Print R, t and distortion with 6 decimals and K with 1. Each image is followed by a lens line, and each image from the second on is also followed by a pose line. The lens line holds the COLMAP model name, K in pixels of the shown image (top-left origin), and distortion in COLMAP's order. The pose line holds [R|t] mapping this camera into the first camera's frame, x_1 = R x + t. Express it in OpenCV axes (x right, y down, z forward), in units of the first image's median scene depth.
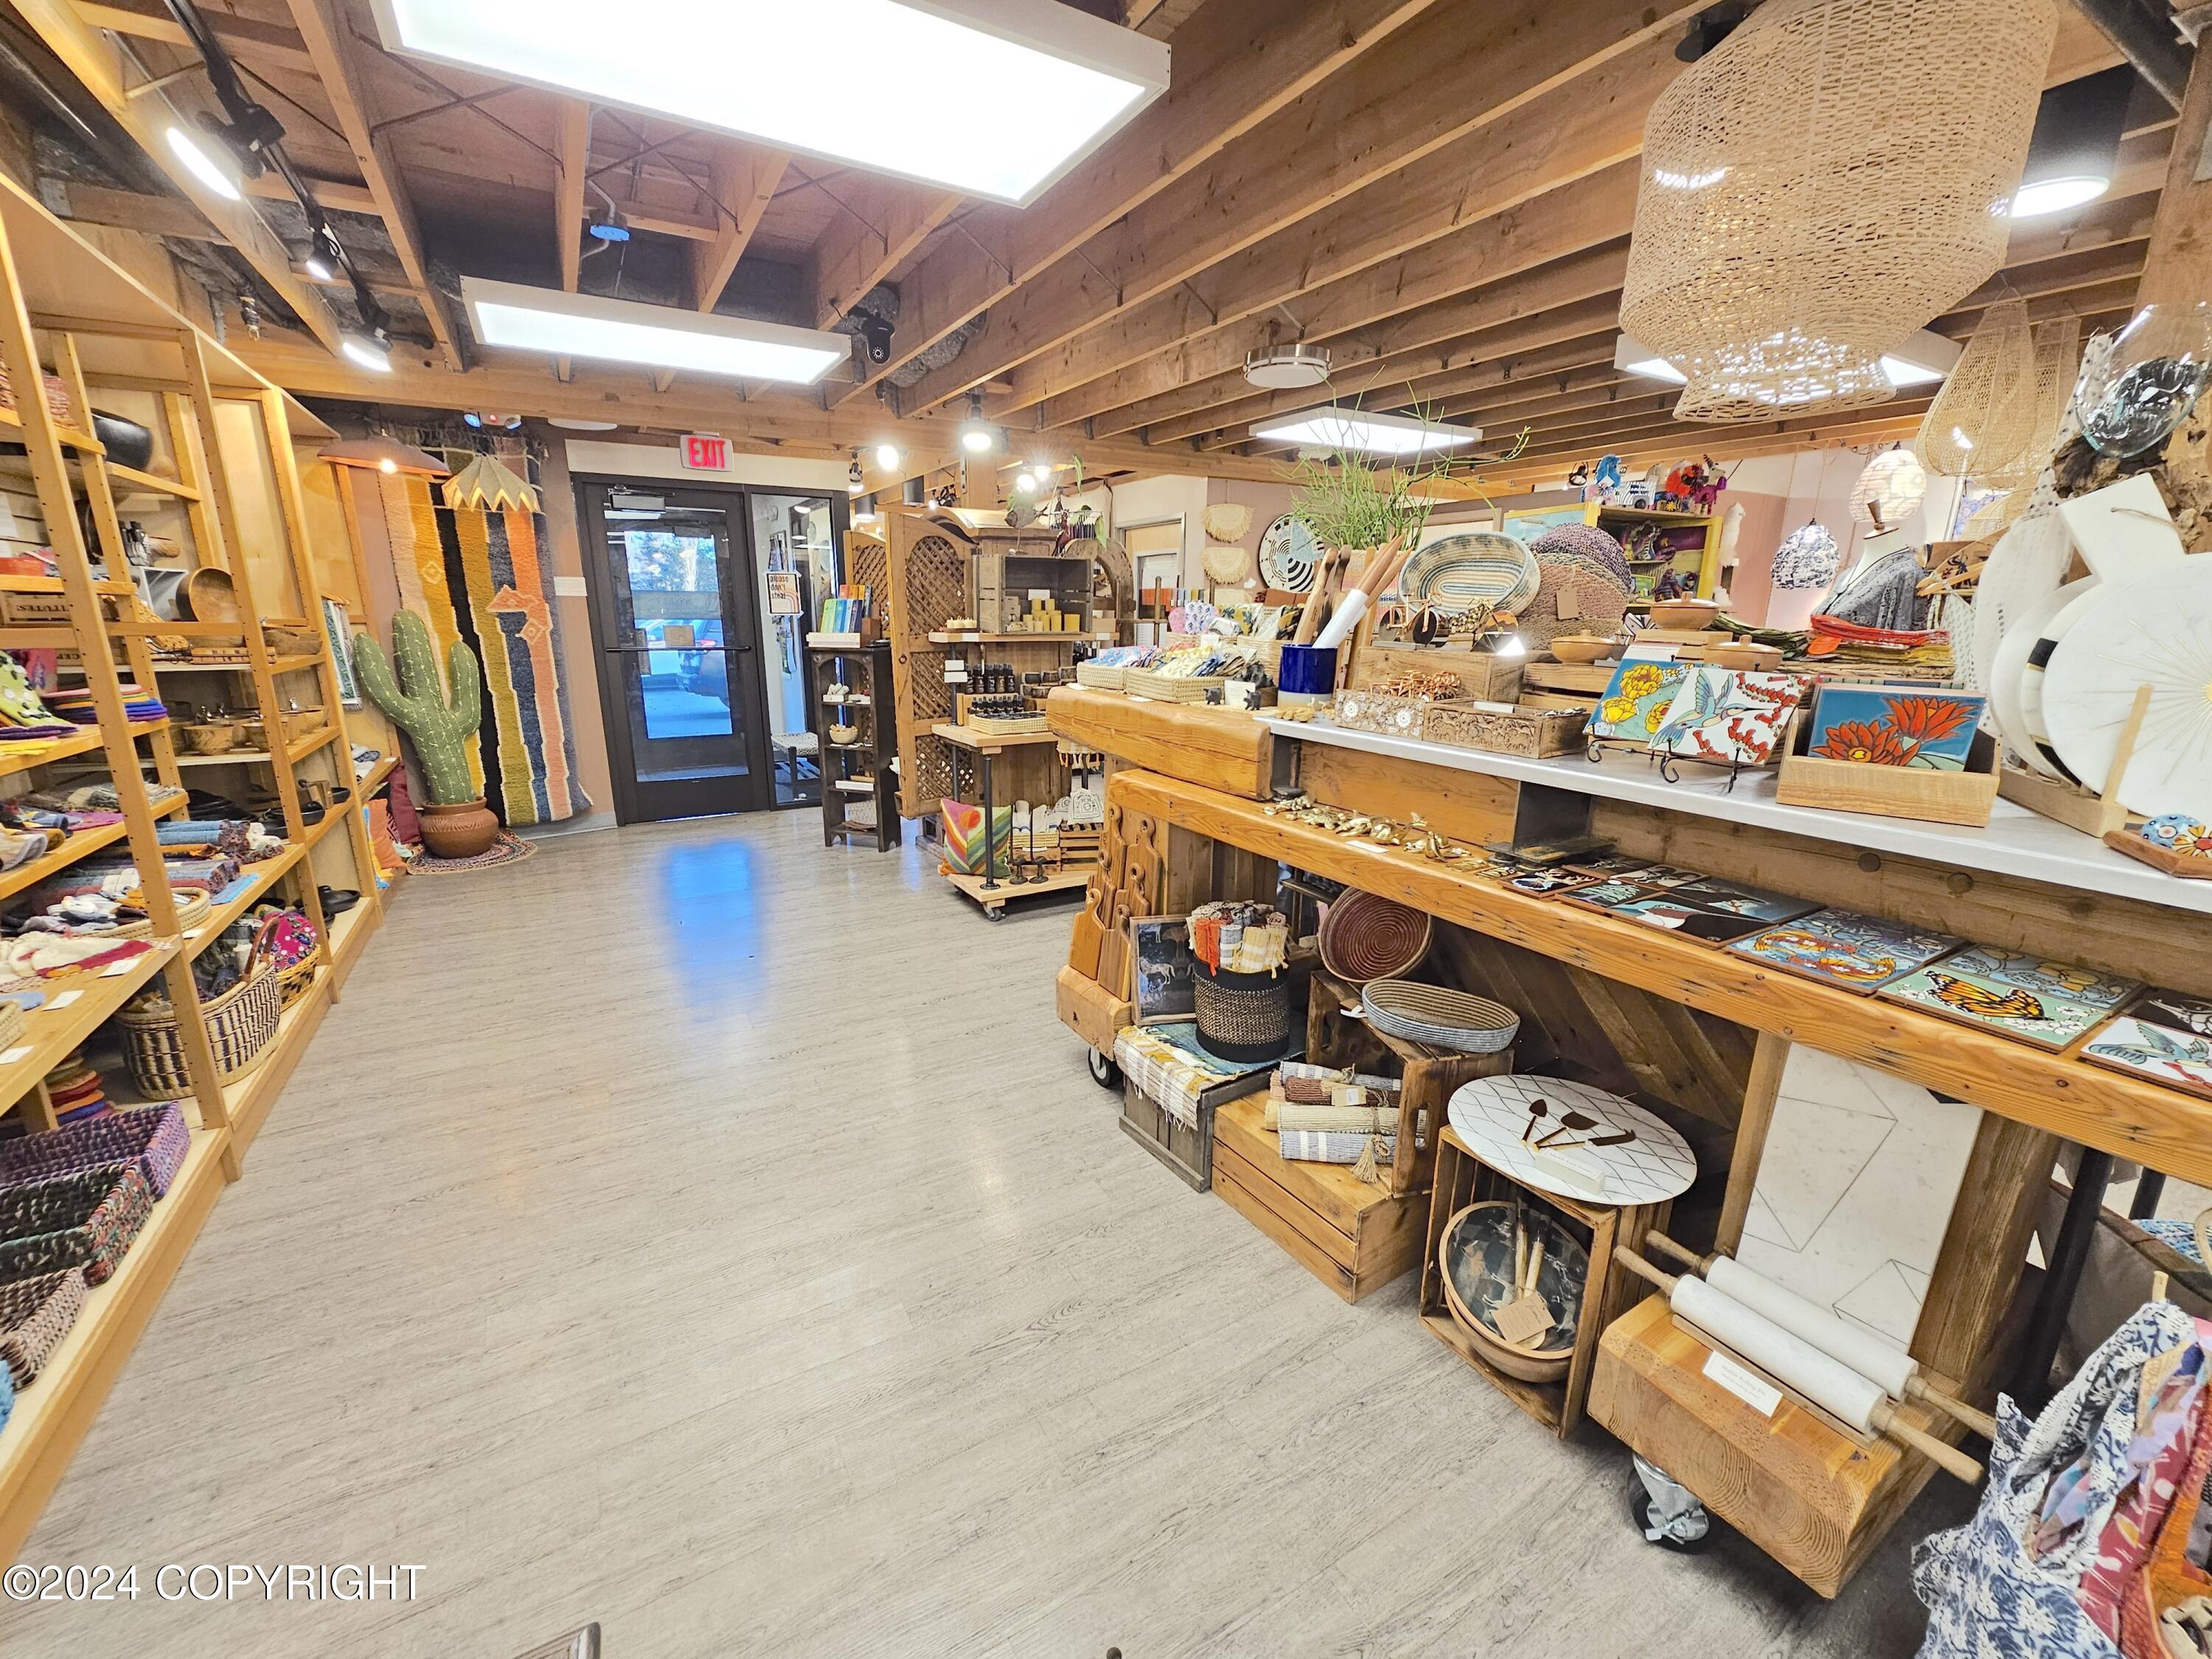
lens RADIAL K [[888.9, 0, 1098.4], [0, 888.9, 826.7], [0, 0, 1]] dist [0.000350, 0.000242]
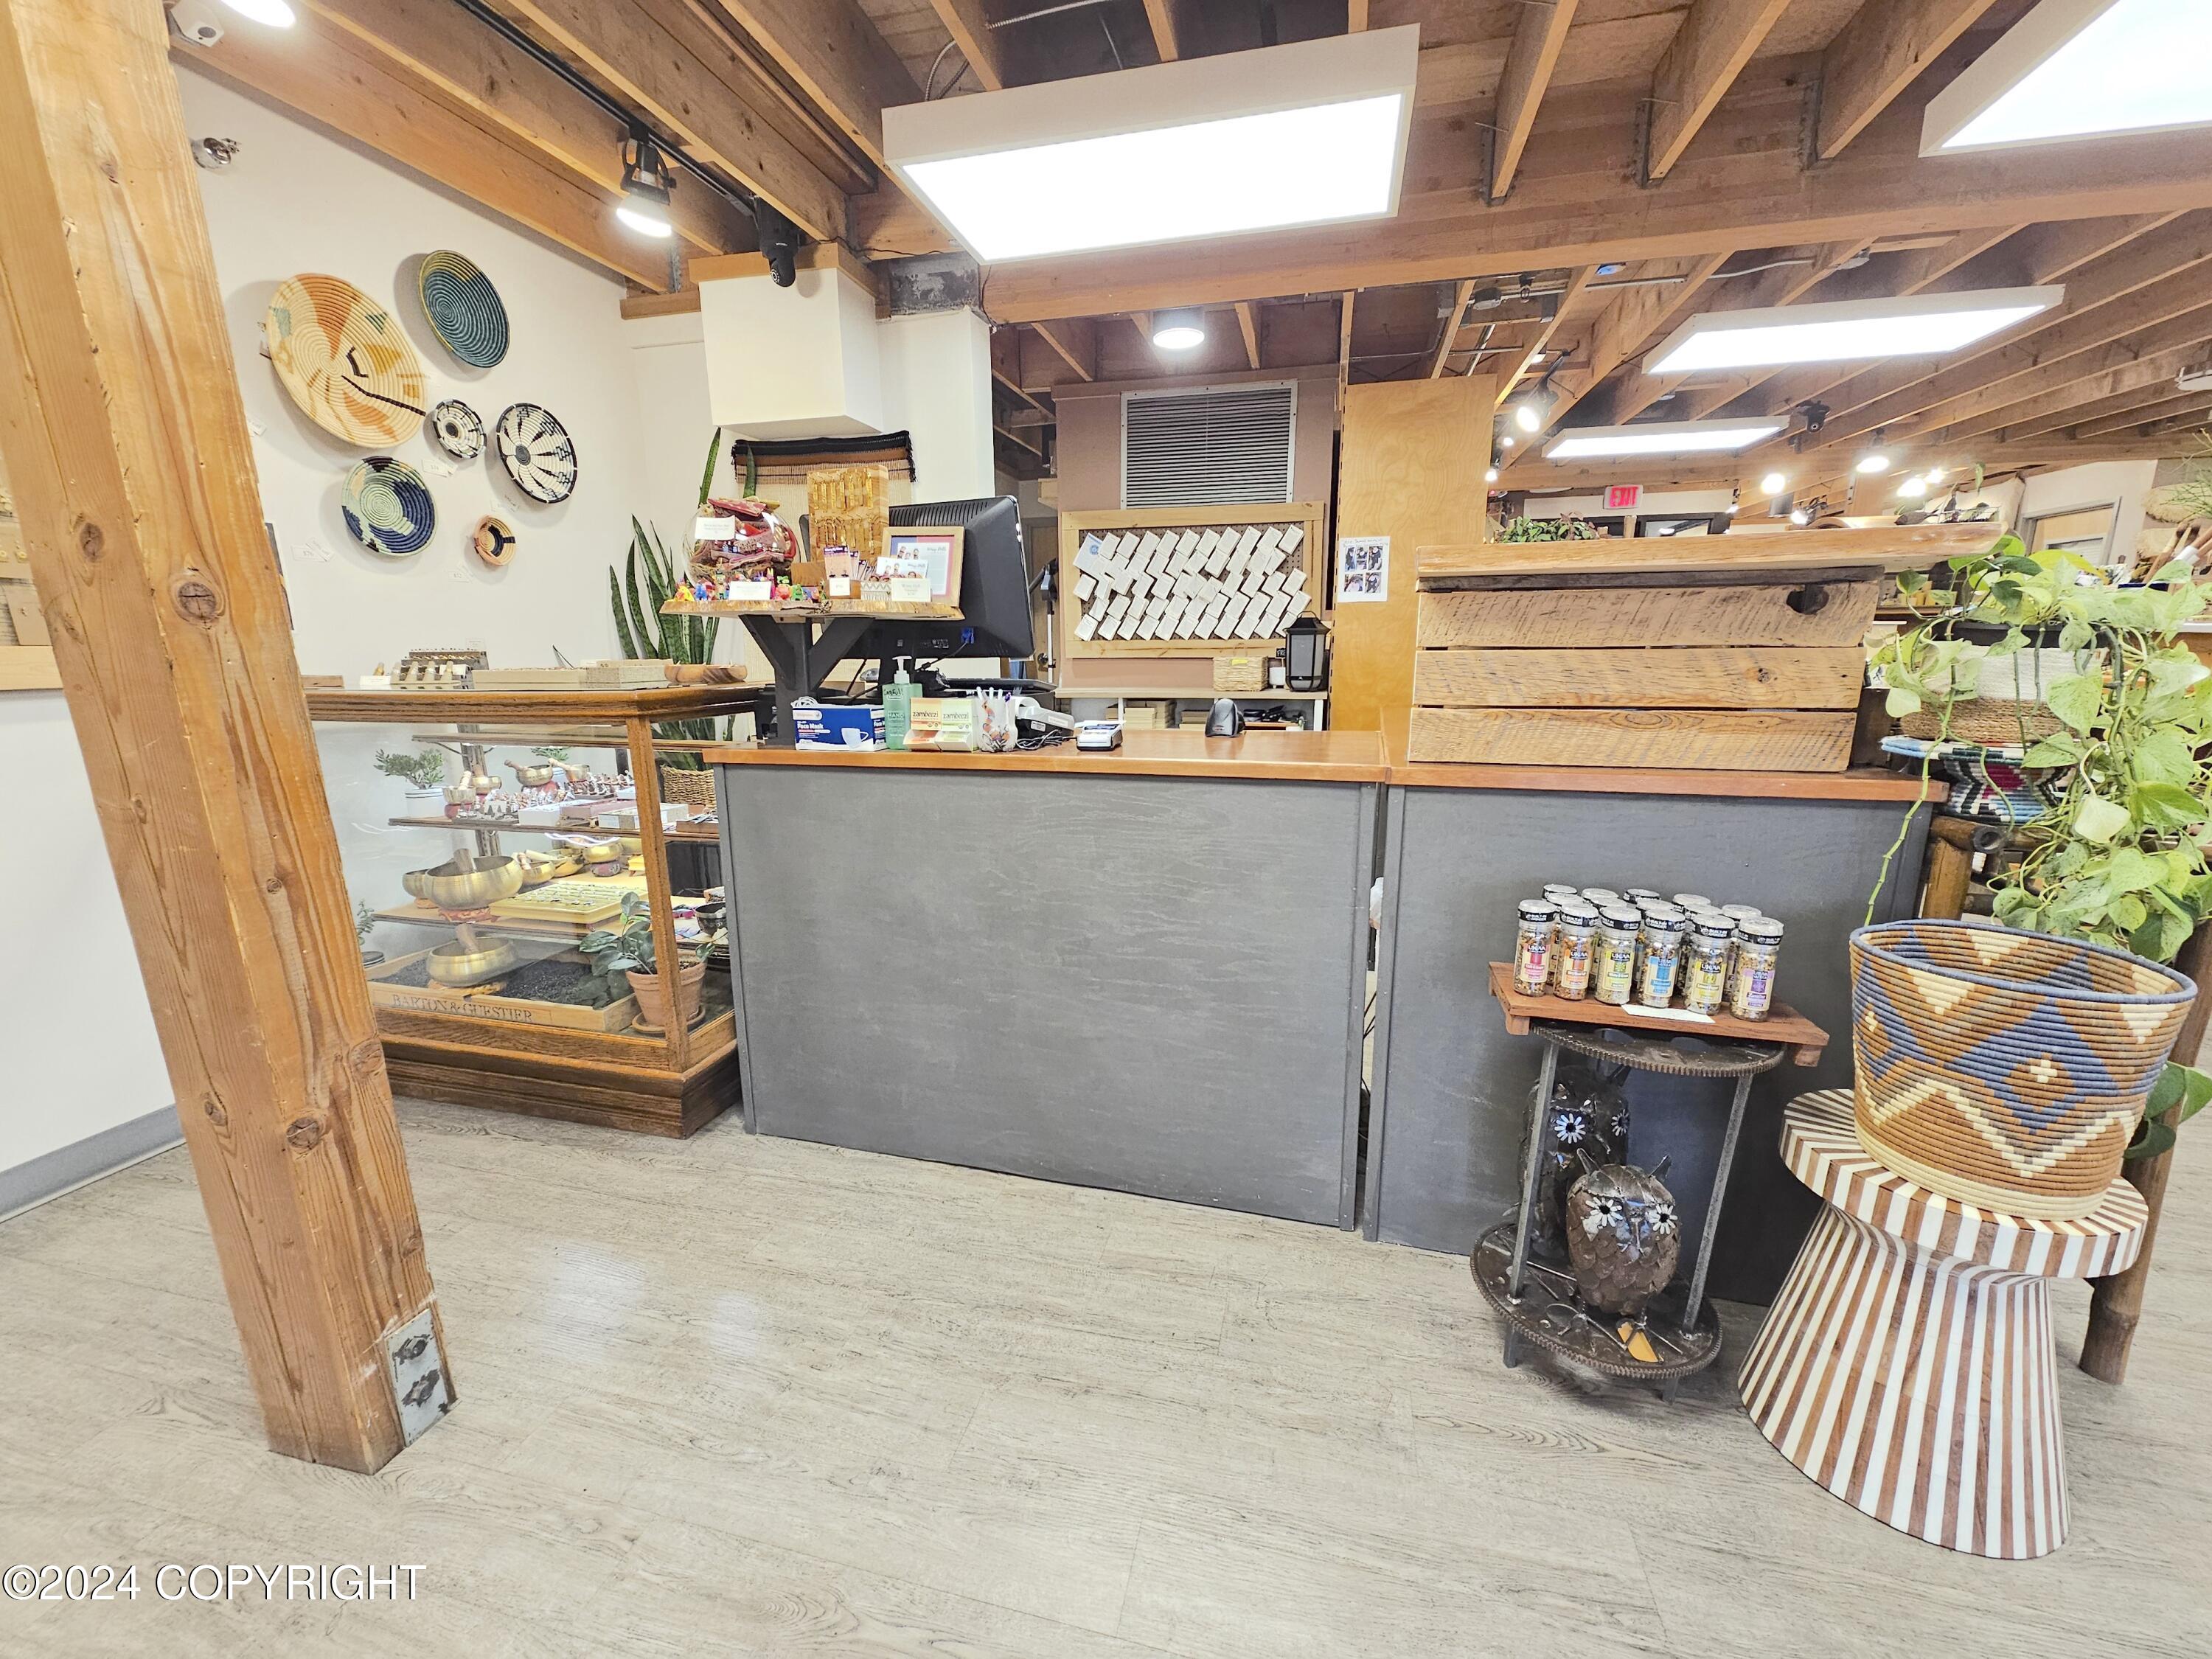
lens RADIAL K [[895.0, 0, 1108.4], [0, 895.0, 836.6], [0, 0, 1]] dist [-0.000882, 0.000608]
pose [[0.717603, 0.139782, -0.682281, 0.025739], [-0.154683, 0.987172, 0.039556, 0.206814], [0.679058, 0.077152, 0.730019, -0.617146]]
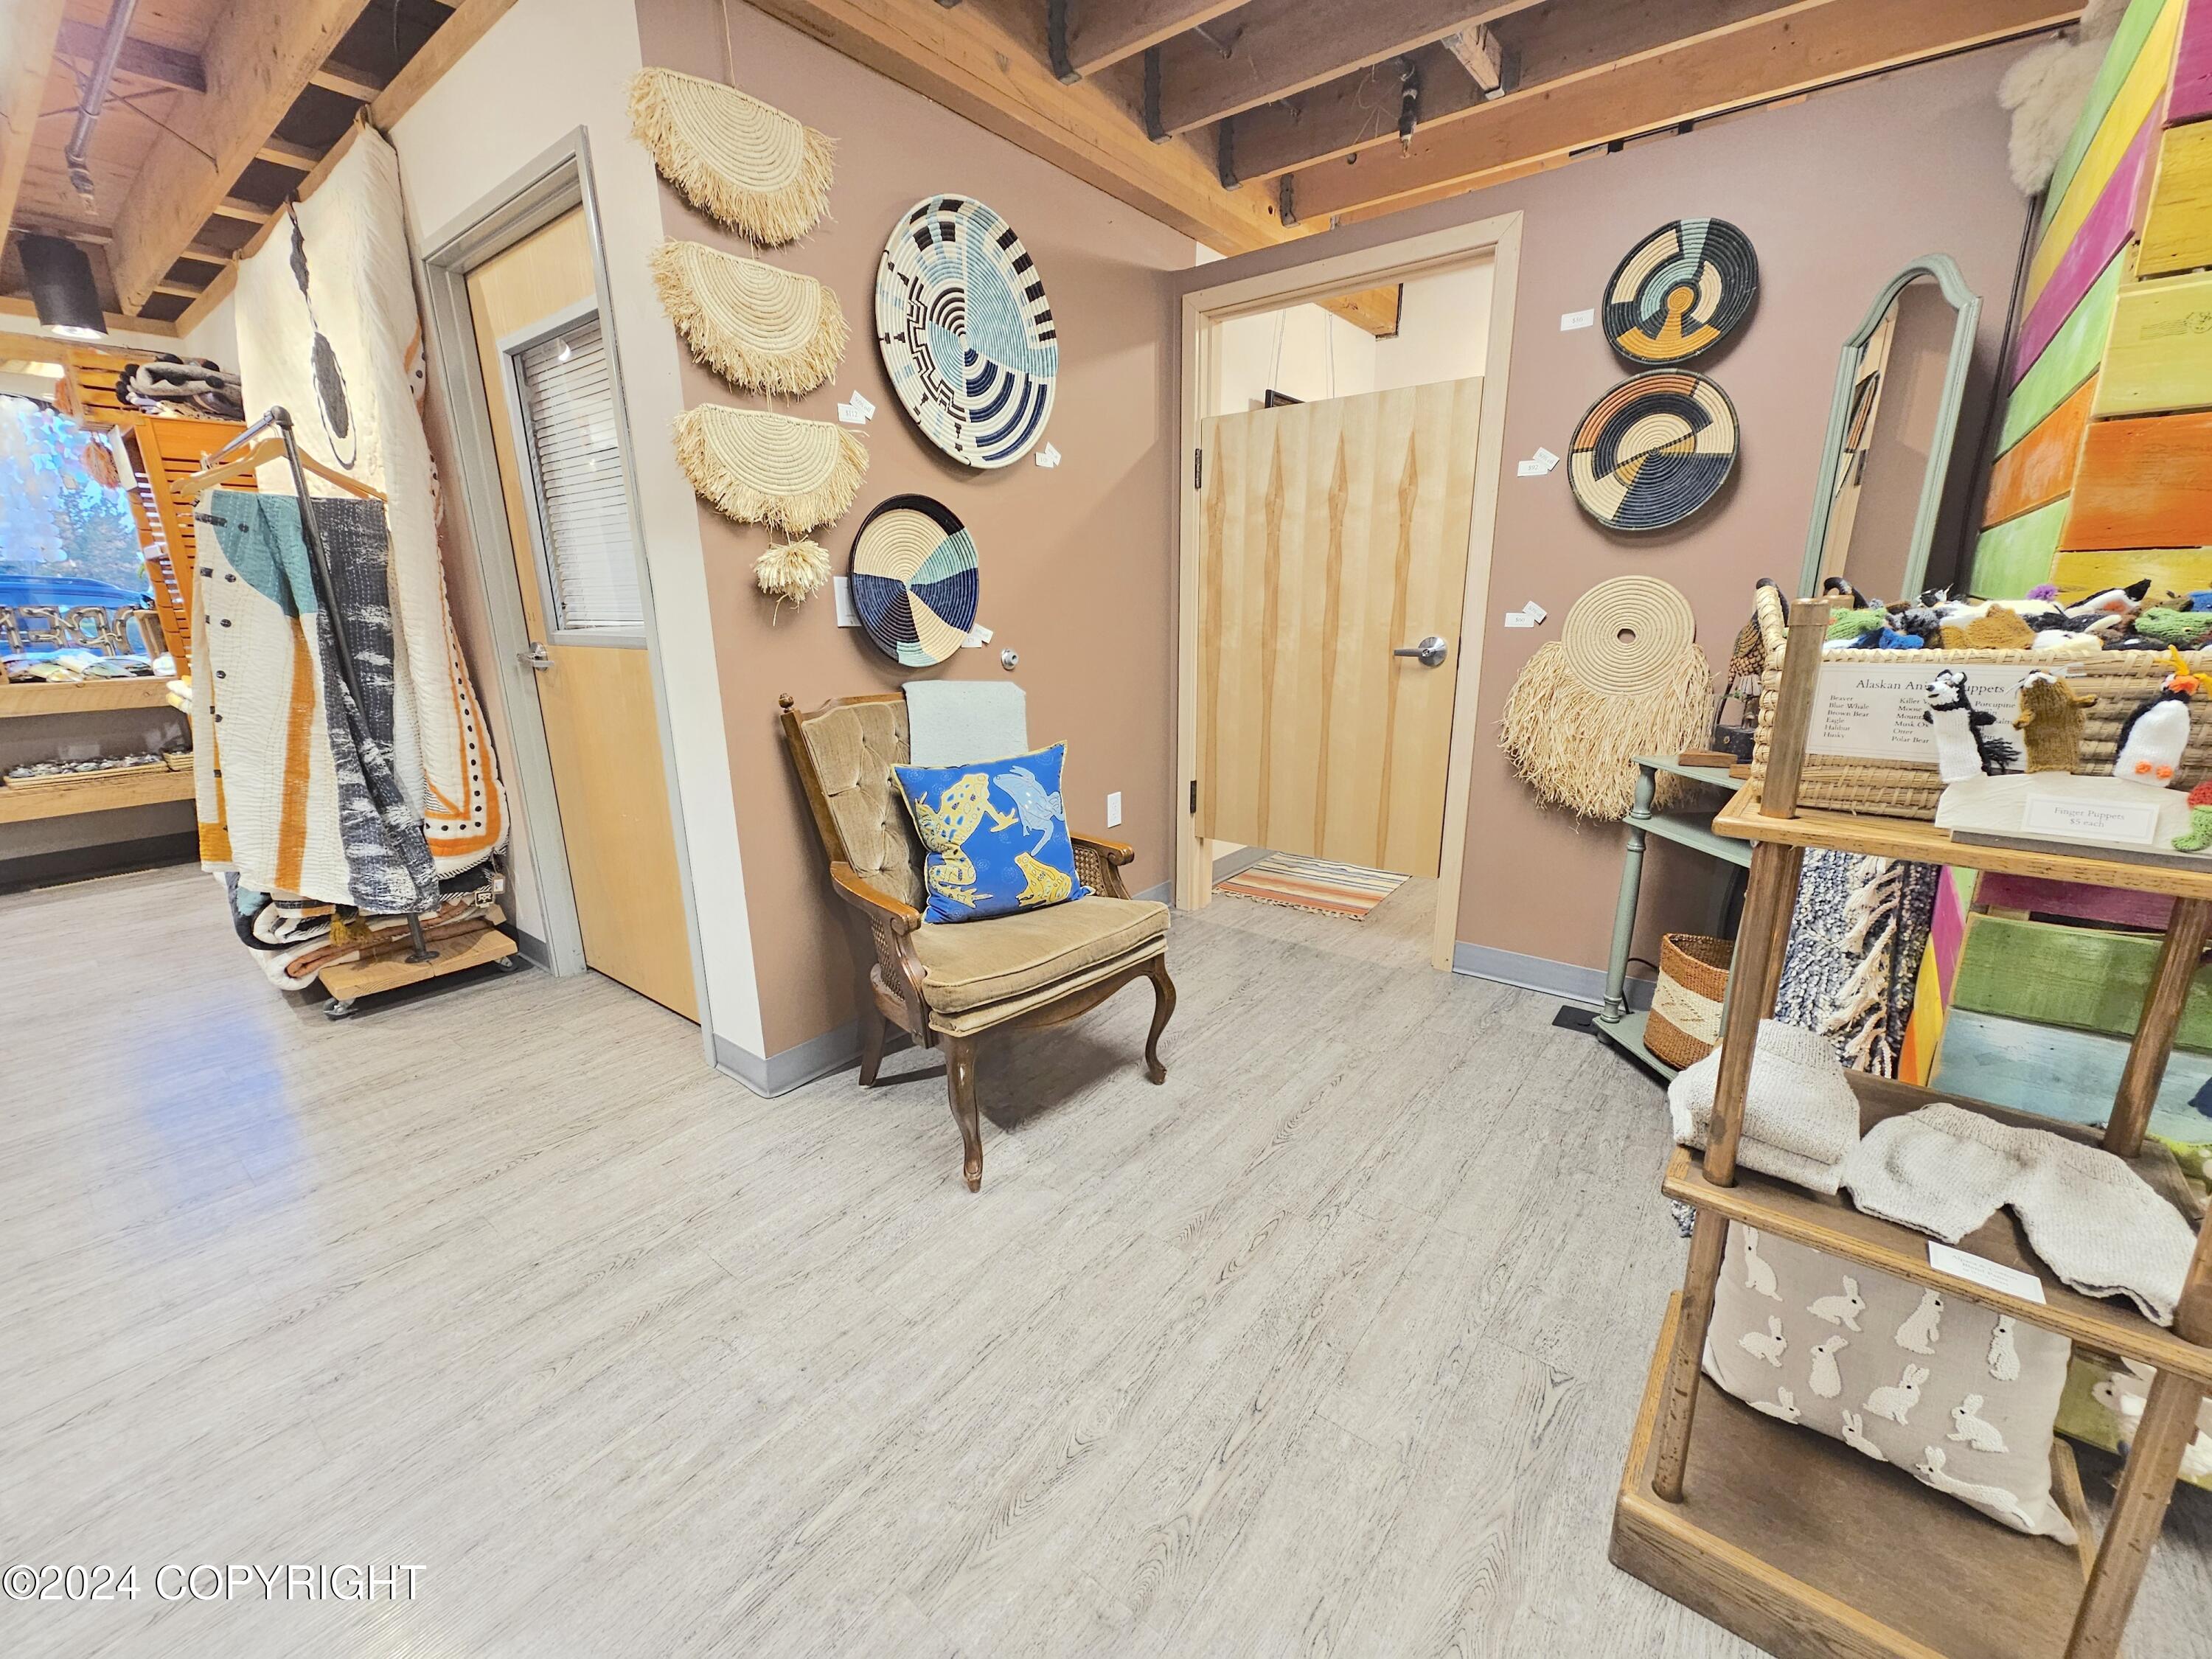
lens RADIAL K [[919.7, 0, 1101.7], [0, 919.7, 837.4], [0, 0, 1]] dist [-0.000297, 0.000158]
pose [[0.931434, -0.119479, 0.343738, 0.158114], [0.113315, 0.992831, 0.038044, -0.163013], [-0.345819, 0.003515, 0.938295, 0.866238]]
